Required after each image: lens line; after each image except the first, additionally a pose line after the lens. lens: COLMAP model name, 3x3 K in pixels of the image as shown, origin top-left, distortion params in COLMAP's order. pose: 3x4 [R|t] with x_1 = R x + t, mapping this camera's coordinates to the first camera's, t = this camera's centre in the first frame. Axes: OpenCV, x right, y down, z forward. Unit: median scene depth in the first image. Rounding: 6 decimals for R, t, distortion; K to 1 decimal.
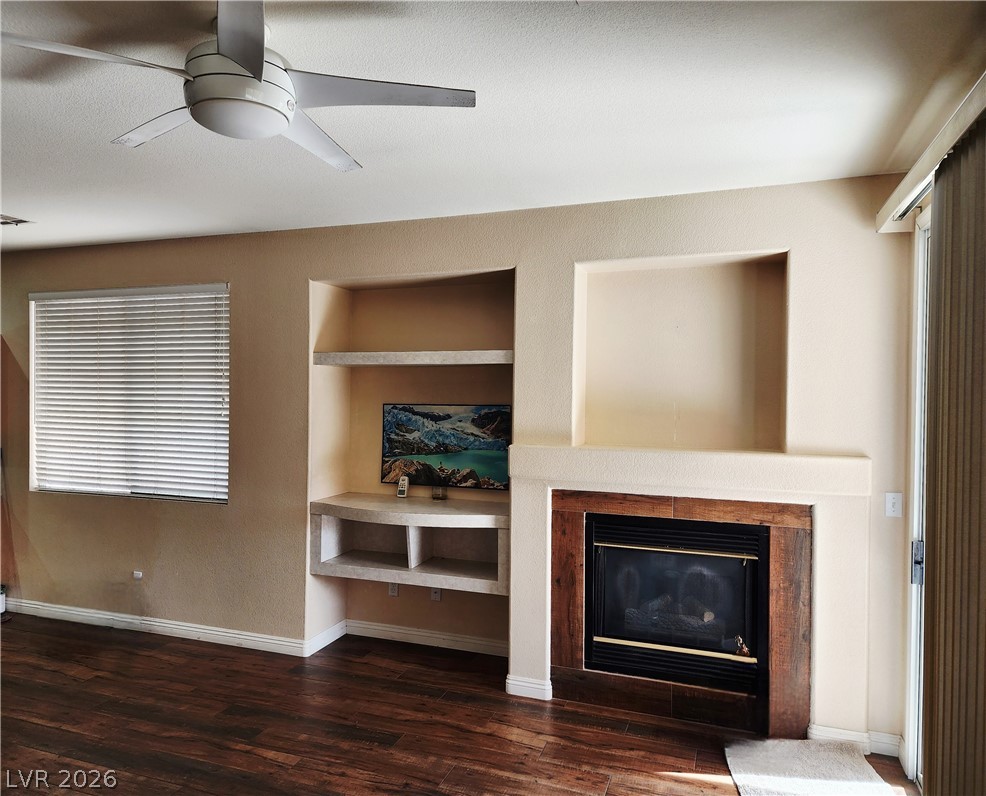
lens RADIAL K [[742.2, 0, 436.0], [0, 742.2, 381.9], [0, 0, 1]] dist [0.036712, -0.001397]
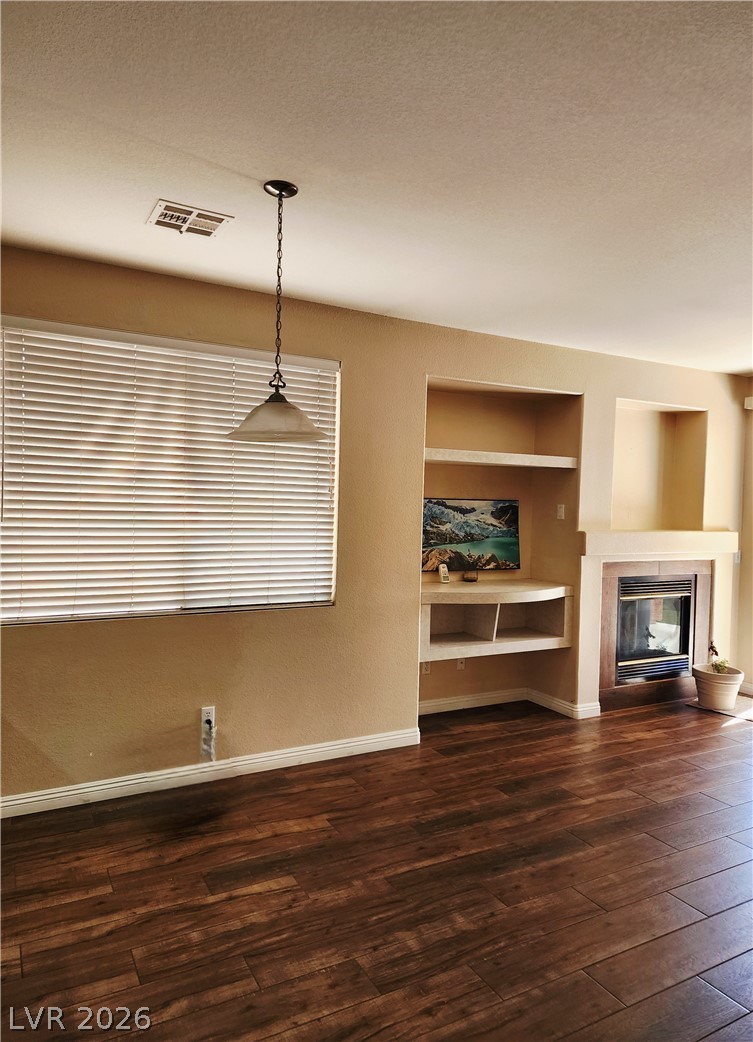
lens RADIAL K [[693.6, 0, 398.5], [0, 693.6, 516.4], [0, 0, 1]] dist [0.072163, -0.076025]
pose [[0.619803, -0.006904, 0.784727, -0.915133], [-0.033268, 0.998831, 0.035064, 0.023401], [-0.784052, -0.047839, 0.618849, 0.429844]]
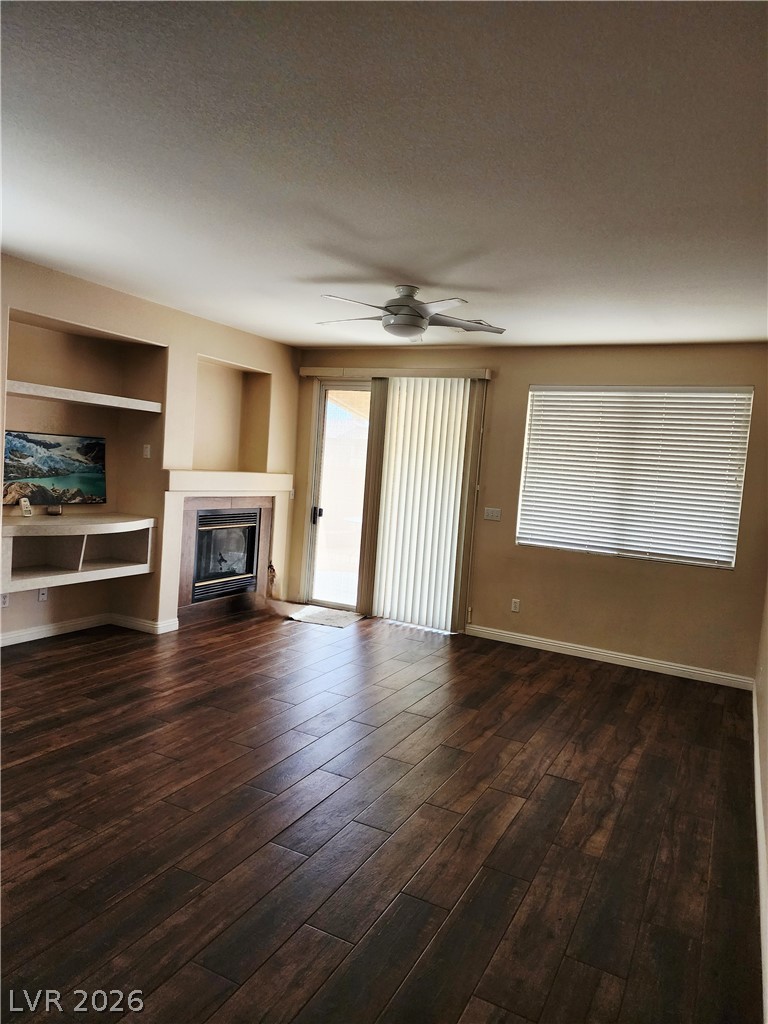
lens RADIAL K [[679.0, 0, 384.0], [0, 679.0, 512.0], [0, 0, 1]] dist [0.085057, -0.075203]
pose [[0.097734, -0.071220, 0.992661, -1.040863], [-0.087172, 0.992990, 0.079826, 0.020057], [-0.991387, -0.094334, 0.090841, 0.384136]]
